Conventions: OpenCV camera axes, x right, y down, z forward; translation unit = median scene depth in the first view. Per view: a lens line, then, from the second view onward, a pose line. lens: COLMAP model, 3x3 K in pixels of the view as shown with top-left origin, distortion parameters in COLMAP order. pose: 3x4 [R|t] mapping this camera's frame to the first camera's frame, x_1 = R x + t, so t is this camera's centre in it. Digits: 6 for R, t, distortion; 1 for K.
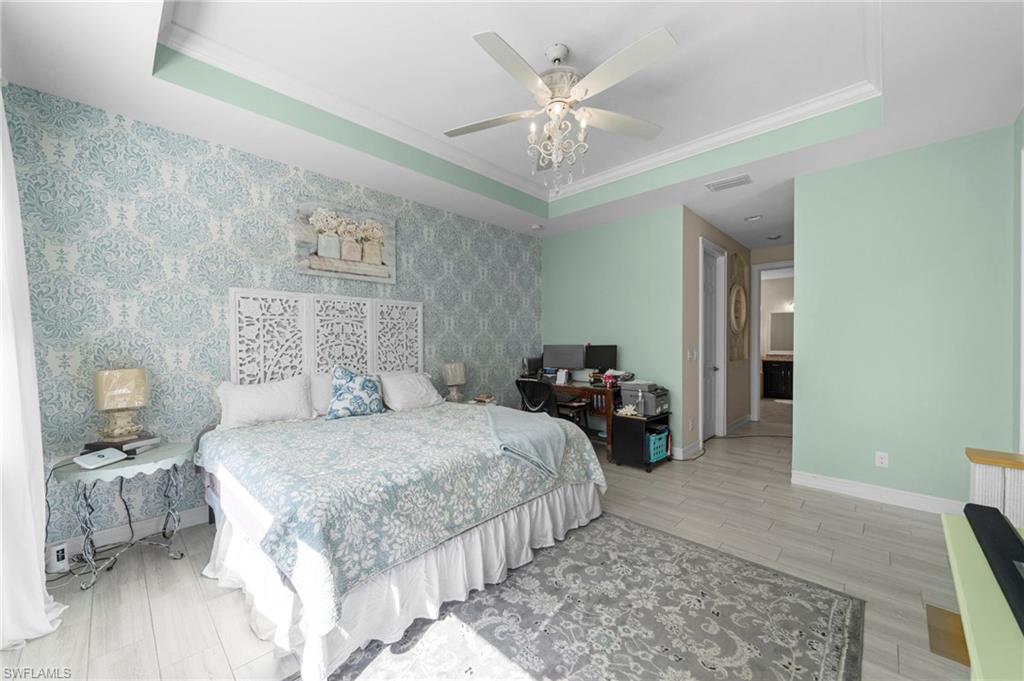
lens RADIAL K [[385.6, 0, 510.1], [0, 385.6, 339.8], [0, 0, 1]] dist [-0.000683, 0.000119]
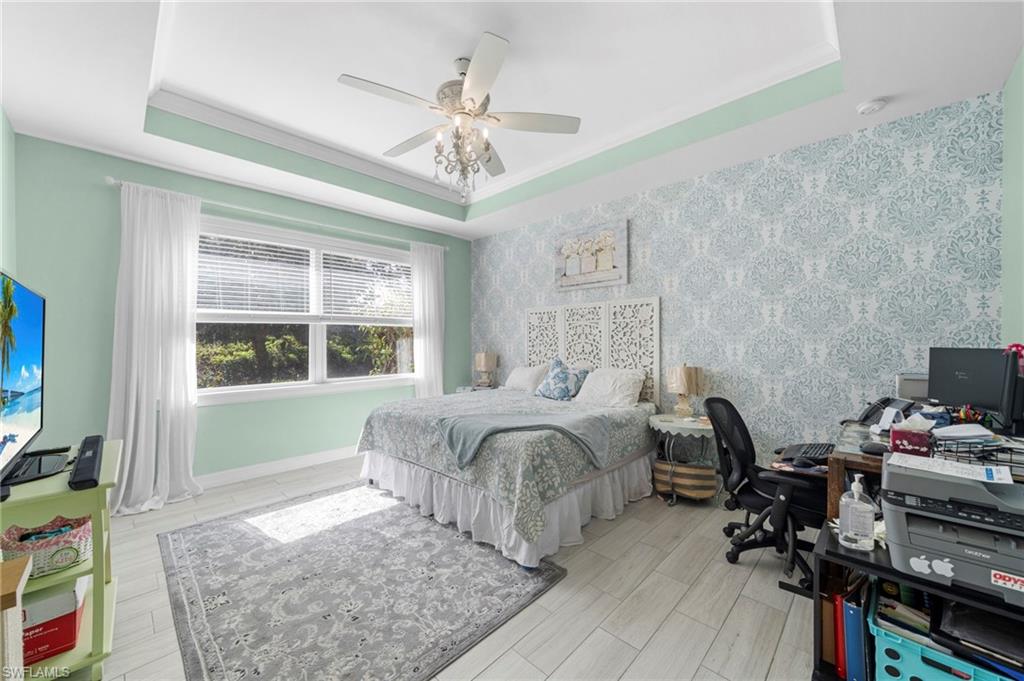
lens RADIAL K [[385.6, 0, 510.0], [0, 385.6, 338.8], [0, 0, 1]] dist [-0.000683, 0.000119]
pose [[-0.003666, -0.000975, -0.999993, 0.820001], [0.011057, 0.999938, -0.001015, -0.001688], [0.999932, -0.011061, -0.003655, 0.796047]]
